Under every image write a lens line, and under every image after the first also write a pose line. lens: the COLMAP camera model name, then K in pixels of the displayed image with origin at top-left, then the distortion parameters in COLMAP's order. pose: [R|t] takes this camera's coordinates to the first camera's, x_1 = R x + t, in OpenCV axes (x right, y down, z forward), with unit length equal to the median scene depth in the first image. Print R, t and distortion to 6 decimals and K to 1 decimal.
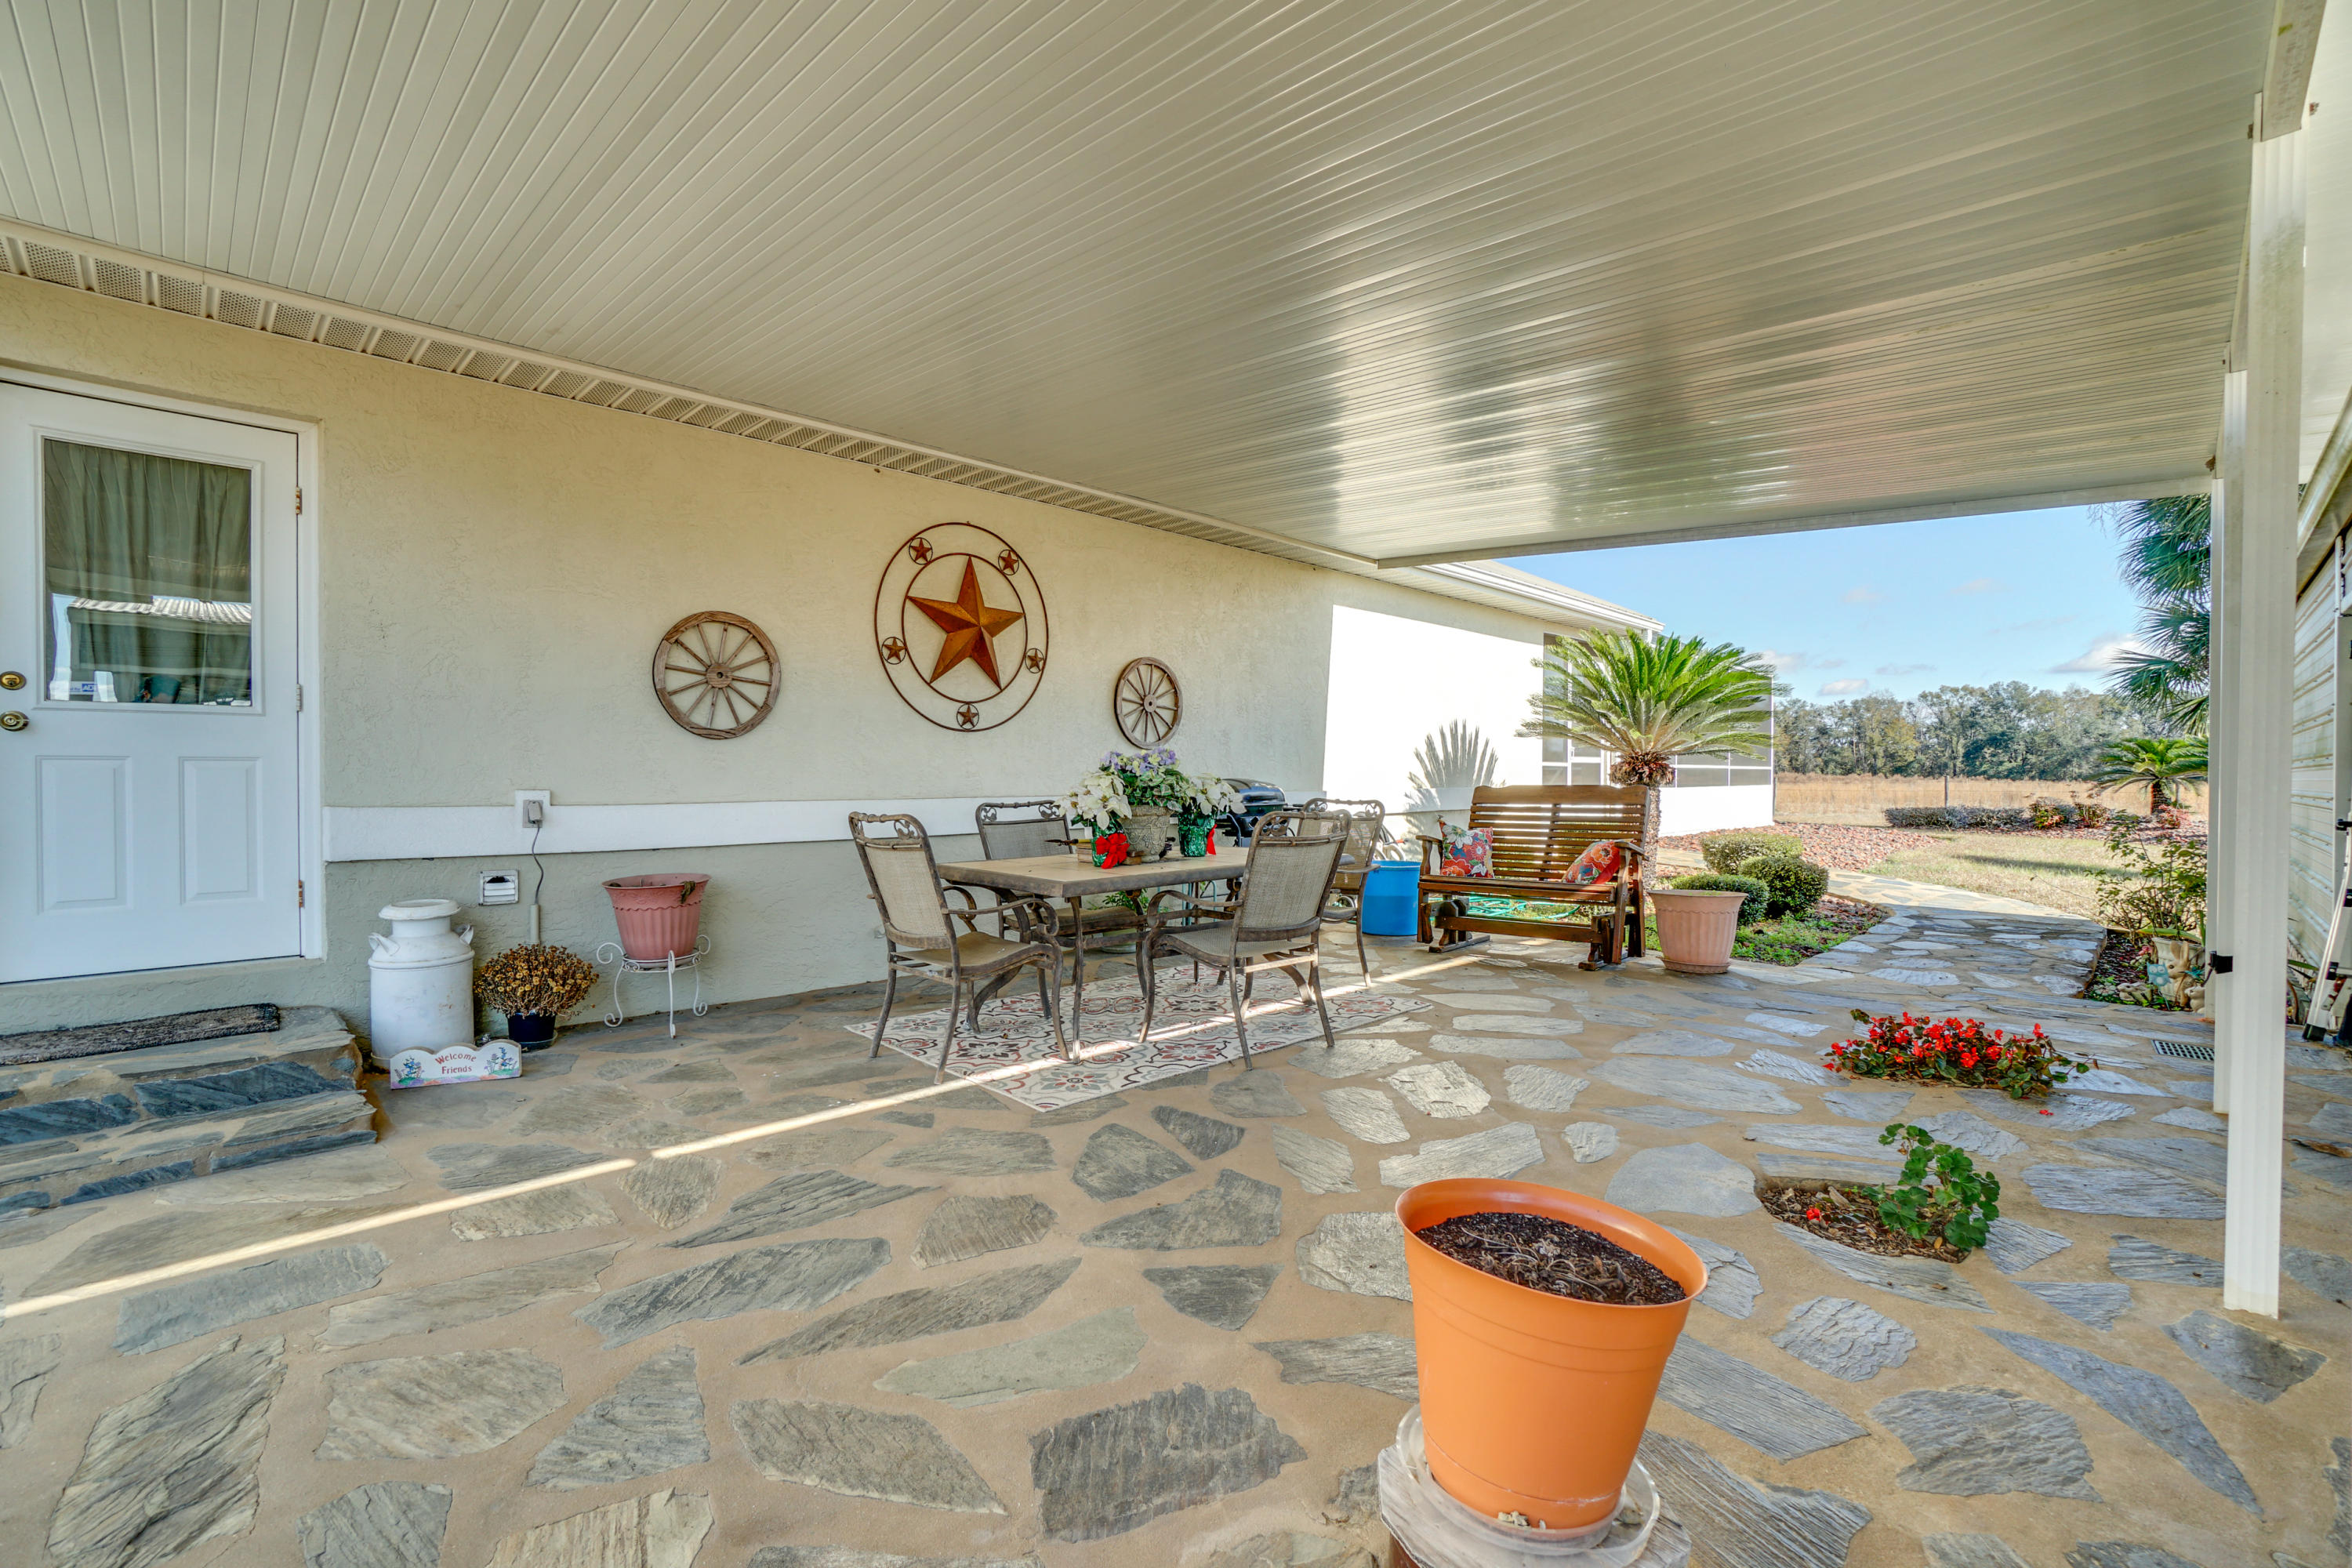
lens RADIAL K [[1041.6, 0, 1194.3], [0, 1041.6, 787.5], [0, 0, 1]] dist [-0.048787, 0.010909]
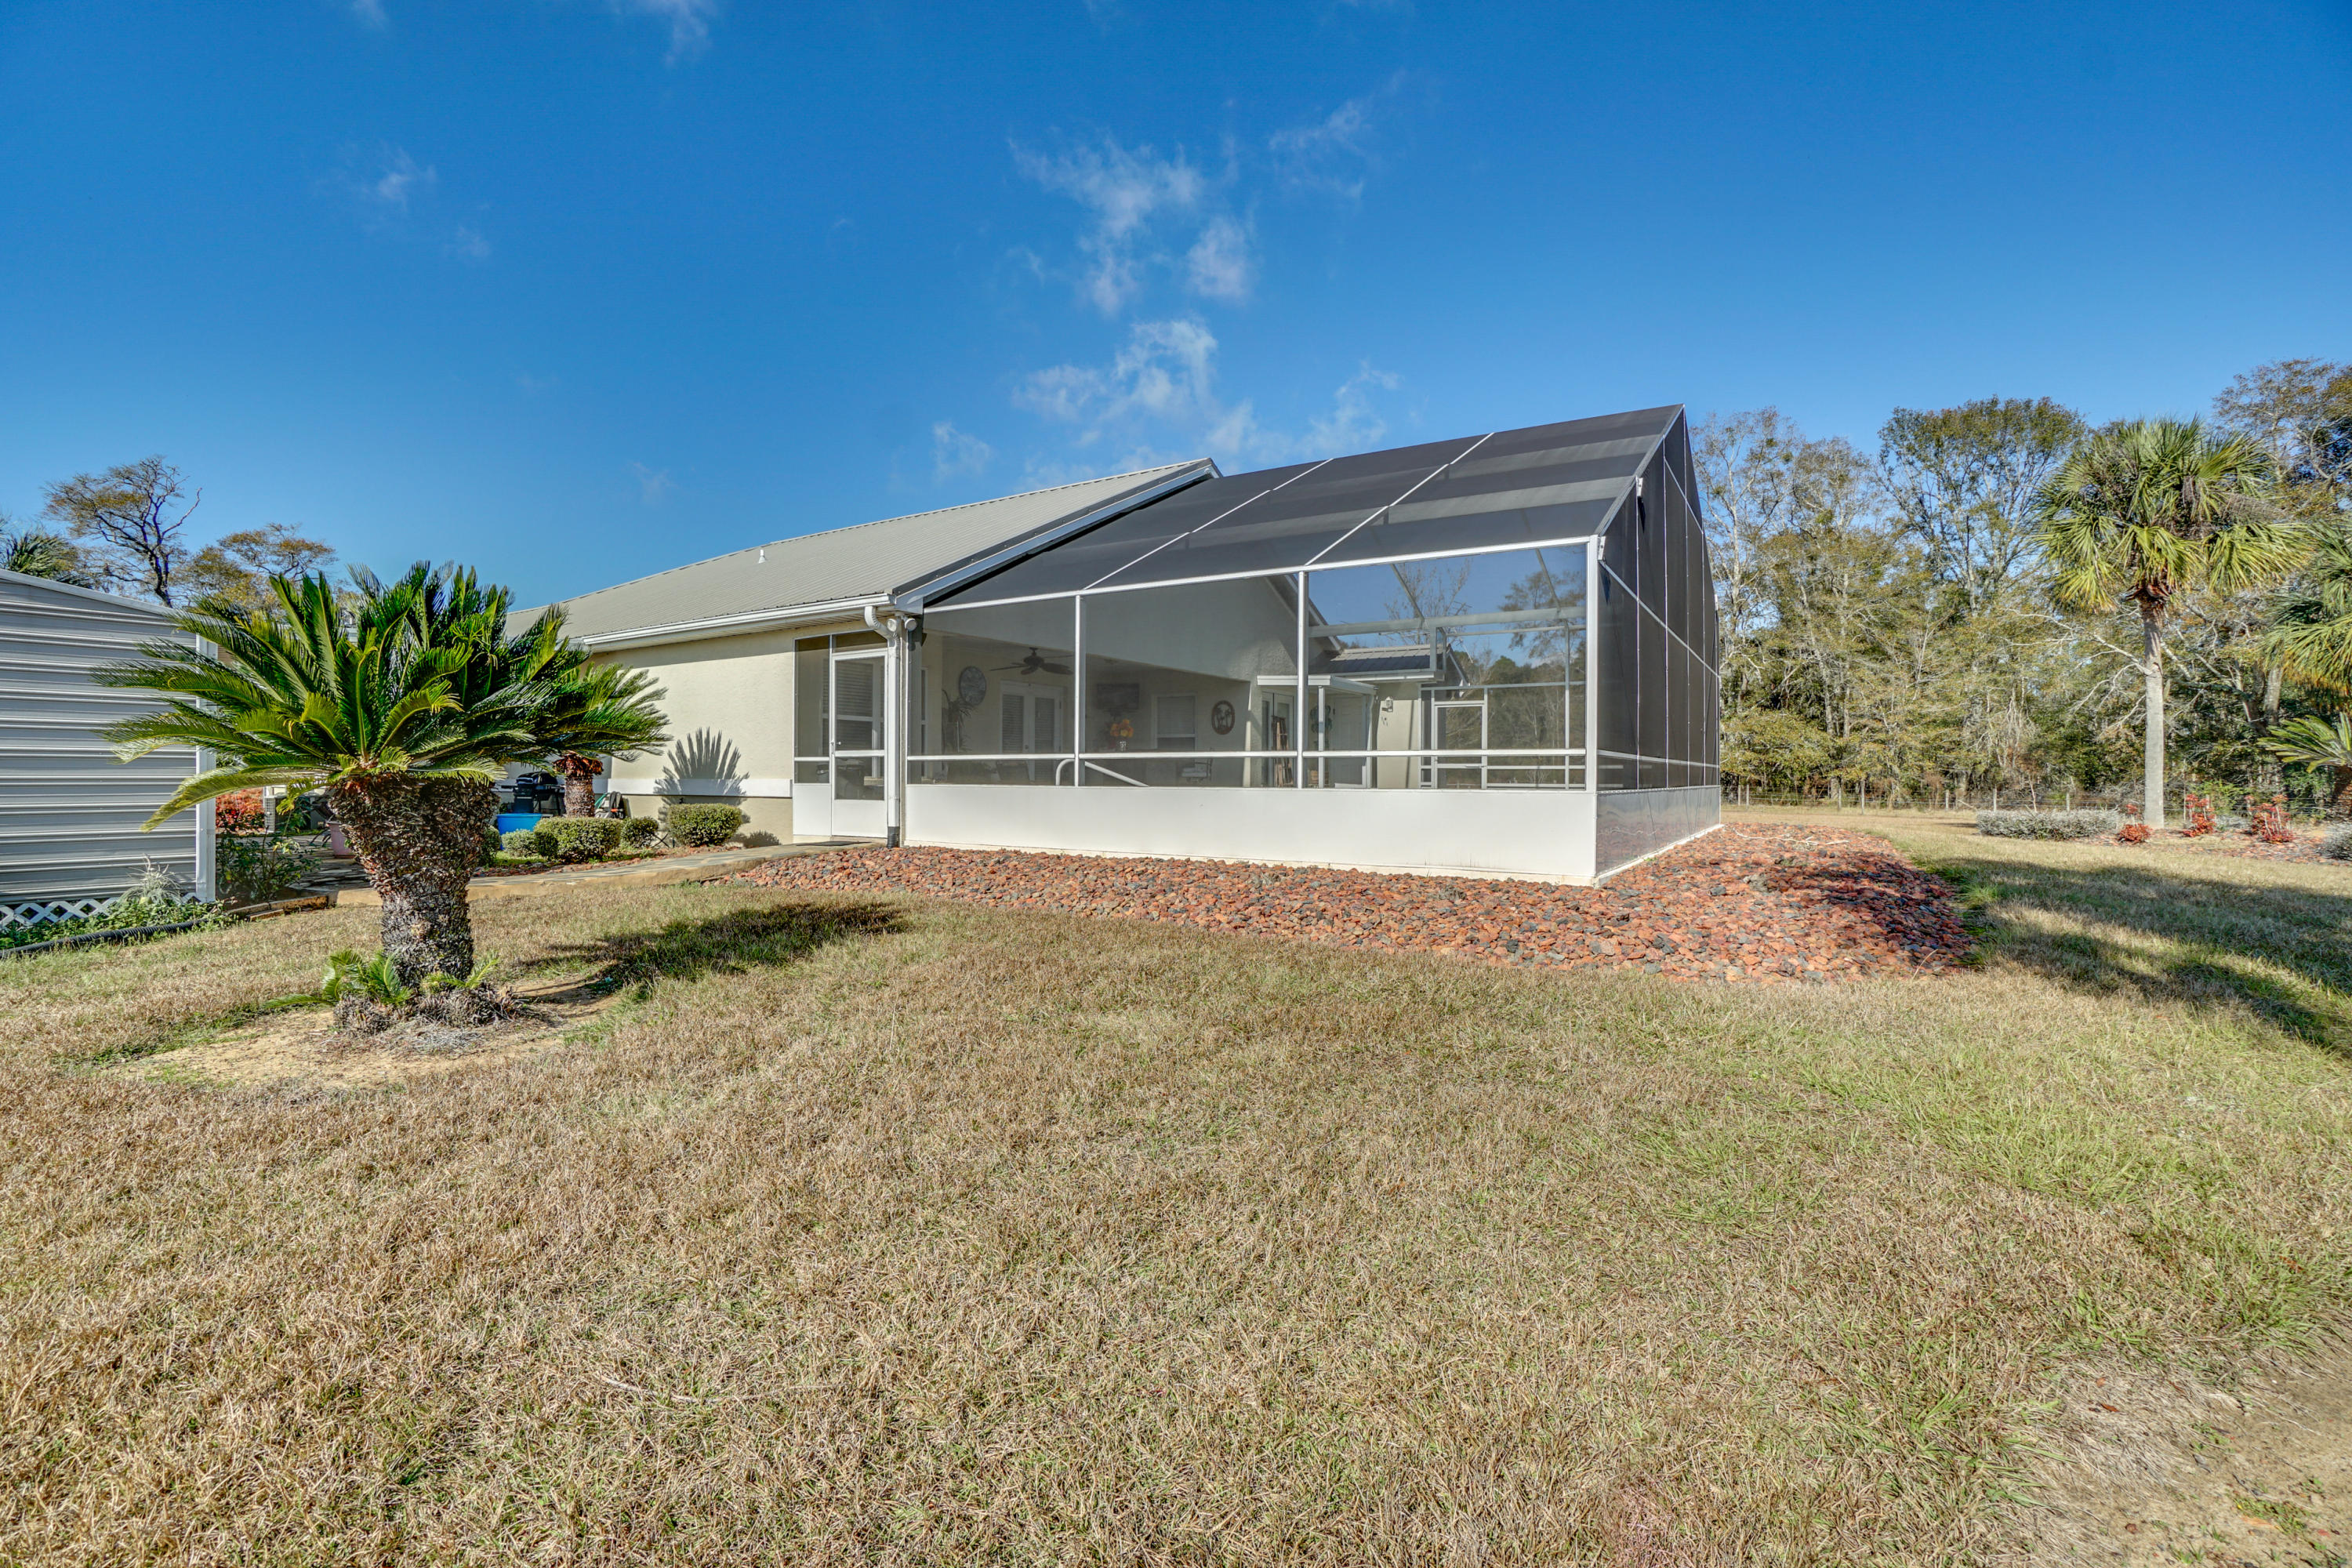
lens RADIAL K [[1044.9, 0, 1170.8], [0, 1044.9, 775.7], [0, 0, 1]] dist [-0.025358, 0.000390]
pose [[0.239278, 0.001925, -0.970949, 1.734999], [-0.012405, 0.999922, -0.001075, -0.009337], [0.970872, 0.012302, 0.239283, 1.276548]]
